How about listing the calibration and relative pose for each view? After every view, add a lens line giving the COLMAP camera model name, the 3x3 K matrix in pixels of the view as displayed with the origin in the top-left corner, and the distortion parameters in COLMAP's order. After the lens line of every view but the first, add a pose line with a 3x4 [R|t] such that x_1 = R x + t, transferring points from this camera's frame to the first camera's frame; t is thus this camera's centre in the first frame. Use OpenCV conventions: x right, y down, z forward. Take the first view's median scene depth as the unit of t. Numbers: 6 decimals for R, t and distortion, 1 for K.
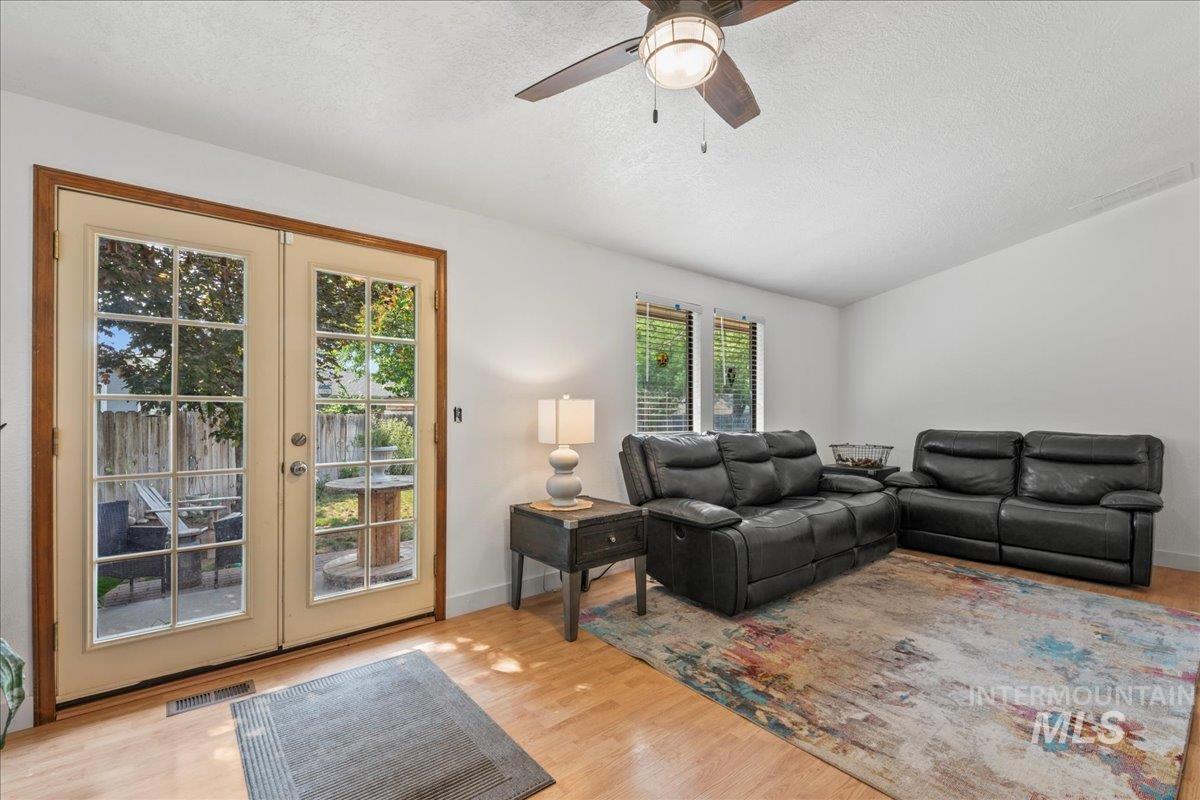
lens RADIAL K [[522.4, 0, 599.9], [0, 522.4, 409.1], [0, 0, 1]] dist [0.013364, -0.007651]
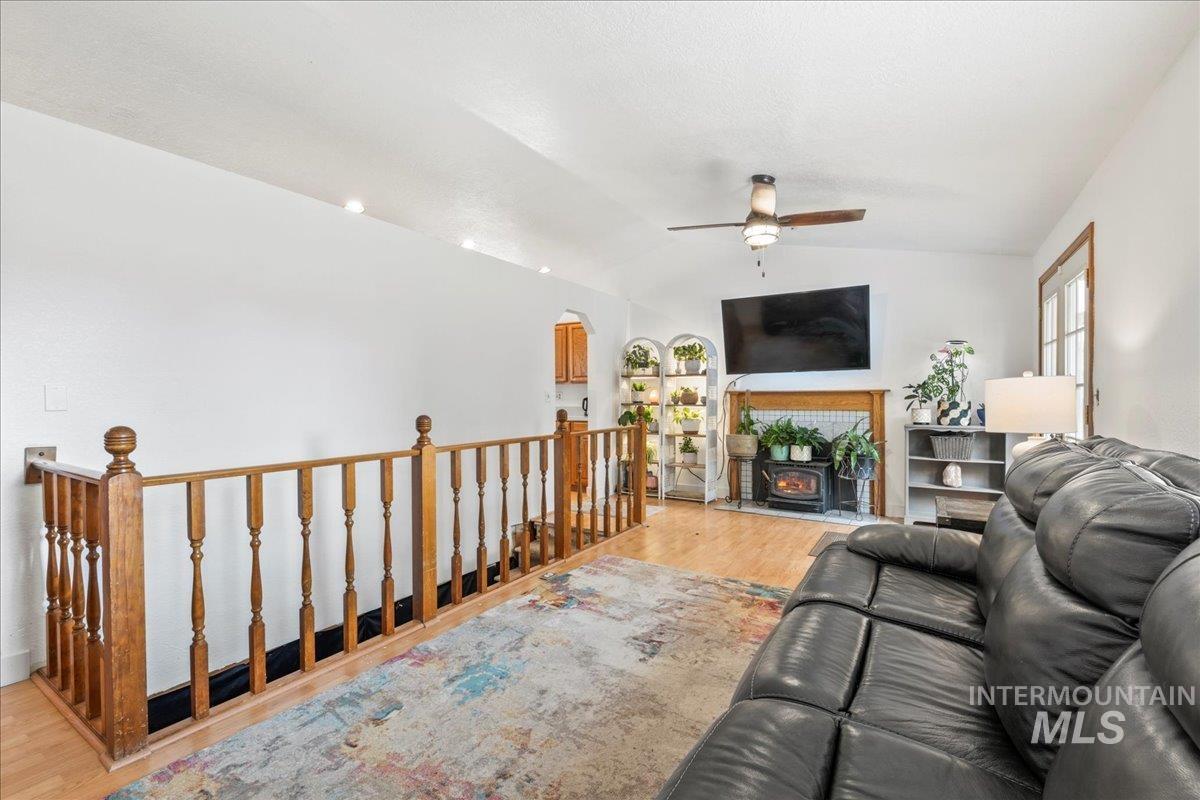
lens RADIAL K [[522.4, 0, 600.2], [0, 522.4, 399.4], [0, 0, 1]] dist [0.013364, -0.007651]
pose [[-0.950708, 0.002811, -0.310073, 1.031370], [0.001765, 0.999992, 0.003655, 0.012806], [0.310081, 0.002927, -0.950706, 2.002751]]
